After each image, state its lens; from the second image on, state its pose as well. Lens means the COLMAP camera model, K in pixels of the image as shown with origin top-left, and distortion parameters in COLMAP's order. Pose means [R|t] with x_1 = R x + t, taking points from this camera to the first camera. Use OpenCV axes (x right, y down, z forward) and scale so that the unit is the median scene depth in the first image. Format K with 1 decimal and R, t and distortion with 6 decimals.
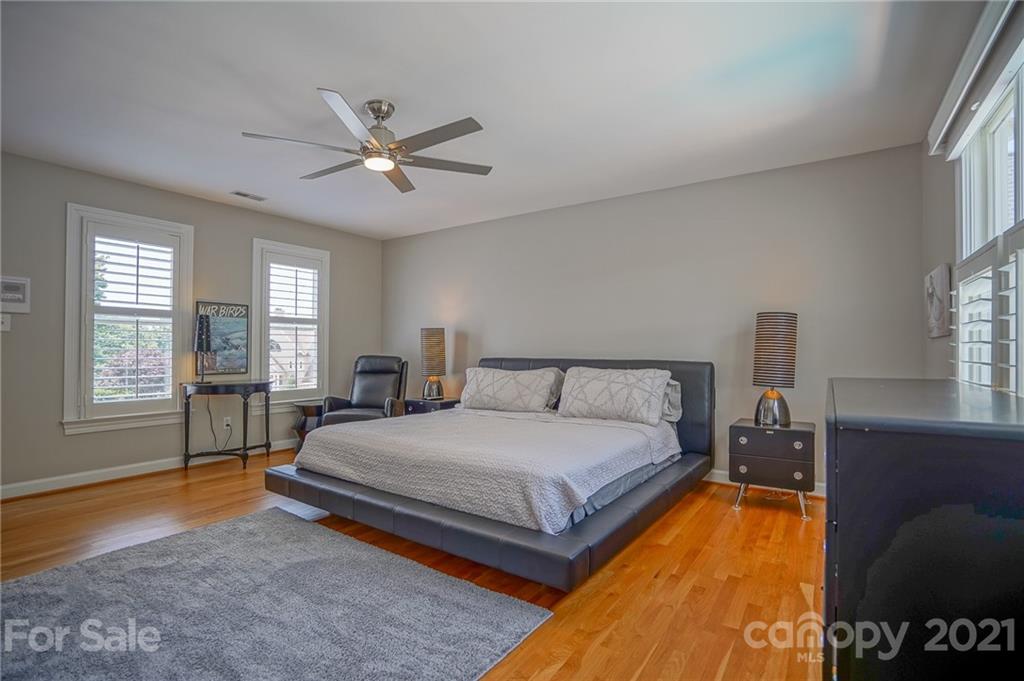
lens RADIAL K [[473.8, 0, 513.9], [0, 473.8, 349.7], [0, 0, 1]] dist [-0.054856, 0.018322]
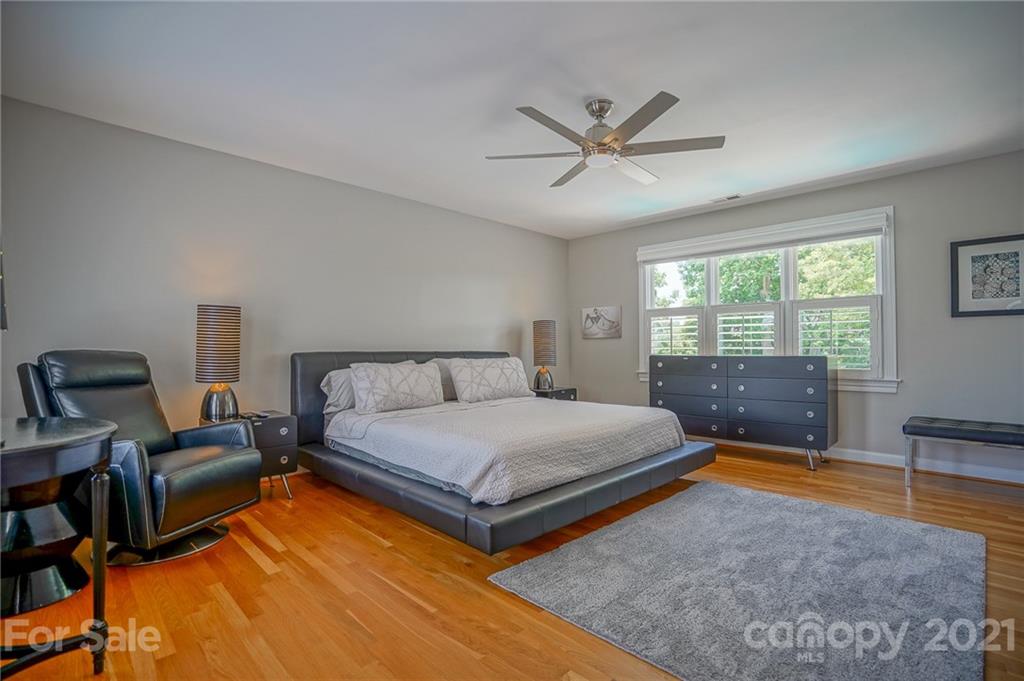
lens RADIAL K [[473.8, 0, 514.7], [0, 473.8, 338.7], [0, 0, 1]] dist [-0.054856, 0.018322]
pose [[0.183107, 0.017764, 0.982932, -1.015533], [-0.003877, 0.999842, -0.017347, 0.012613], [-0.983085, -0.000634, 0.183147, 0.740741]]
